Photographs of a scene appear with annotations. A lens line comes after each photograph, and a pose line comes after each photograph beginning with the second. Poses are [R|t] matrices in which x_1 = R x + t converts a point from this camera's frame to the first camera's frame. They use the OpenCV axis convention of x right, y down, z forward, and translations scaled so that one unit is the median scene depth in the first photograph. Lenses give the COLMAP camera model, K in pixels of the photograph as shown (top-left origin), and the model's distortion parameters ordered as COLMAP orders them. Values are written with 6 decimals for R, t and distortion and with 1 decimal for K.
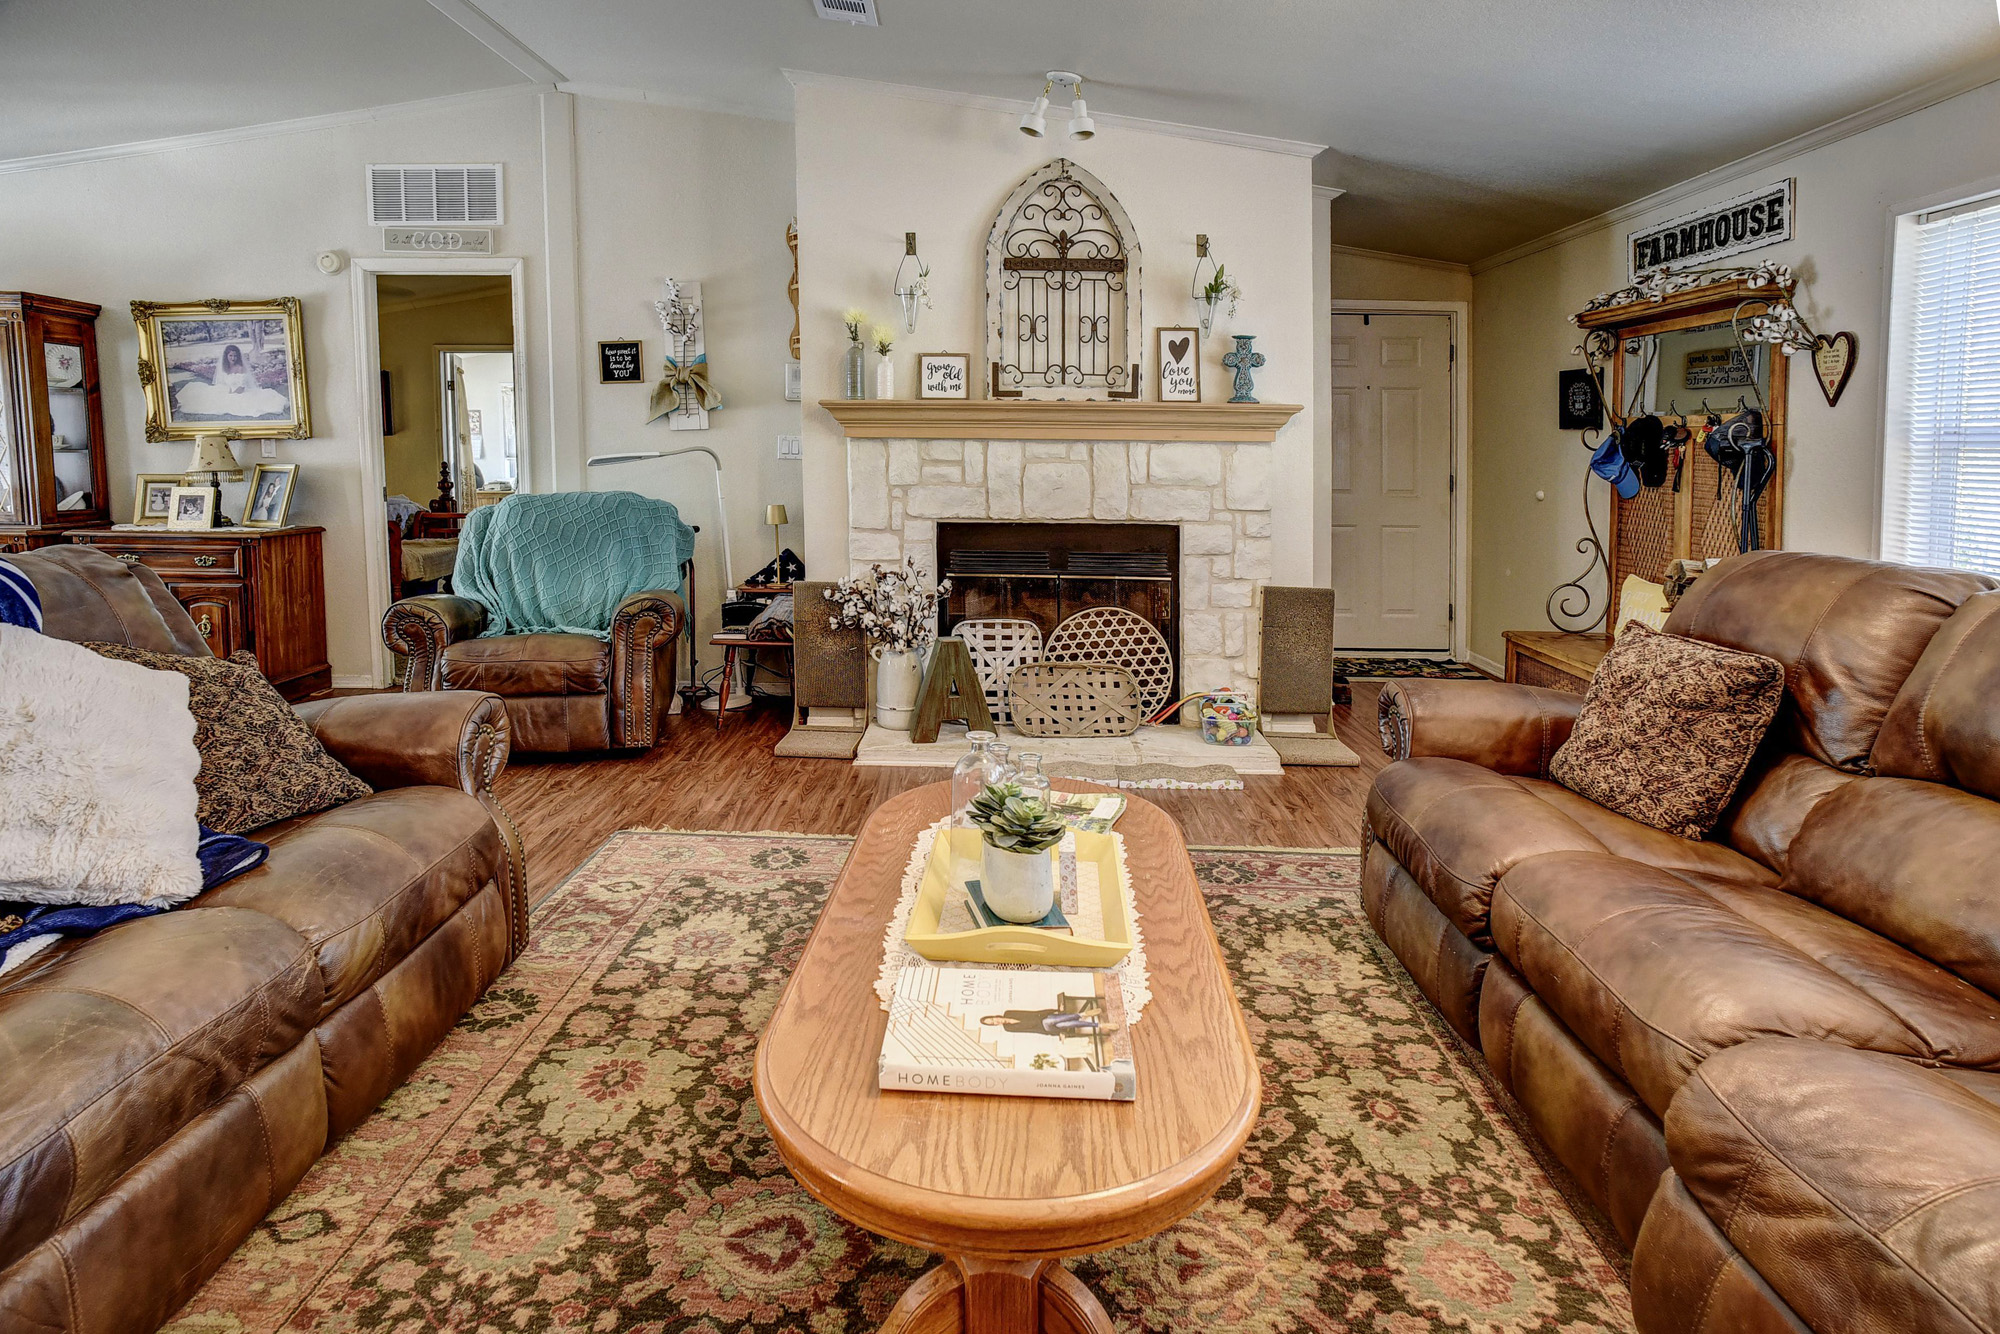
lens RADIAL K [[1102.5, 0, 993.9], [0, 1102.5, 579.4], [0, 0, 1]] dist [-0.061611, 0.062172]
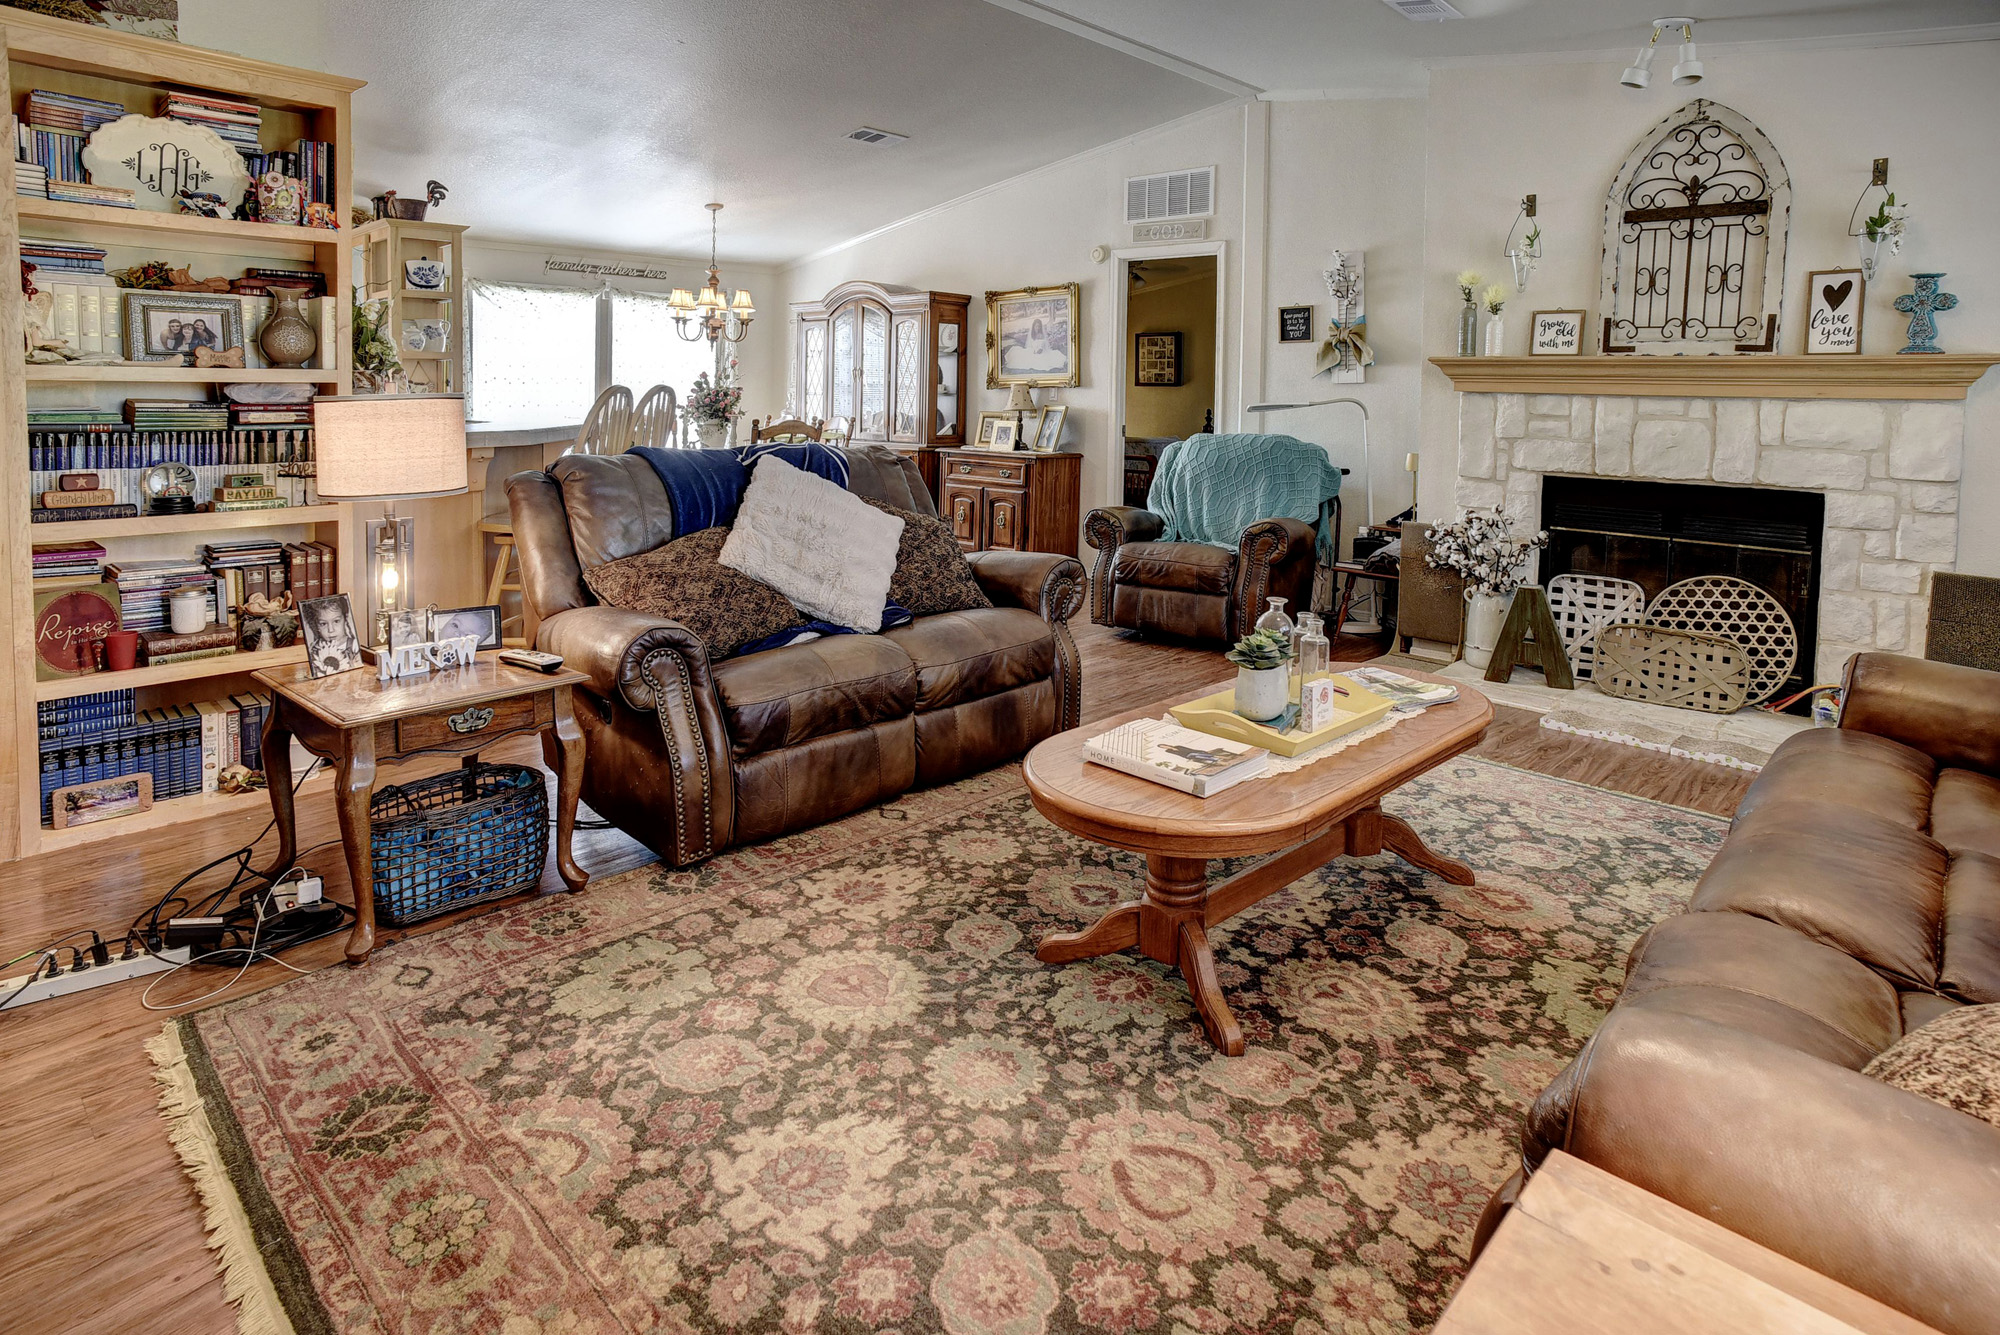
lens RADIAL K [[1102.5, 0, 993.9], [0, 1102.5, 579.9], [0, 0, 1]] dist [-0.061611, 0.062172]
pose [[0.749702, 0.119606, -0.650877, 0.238766], [-0.094045, 0.992805, 0.074115, 0.018110], [0.655059, 0.005648, 0.755556, -0.107347]]
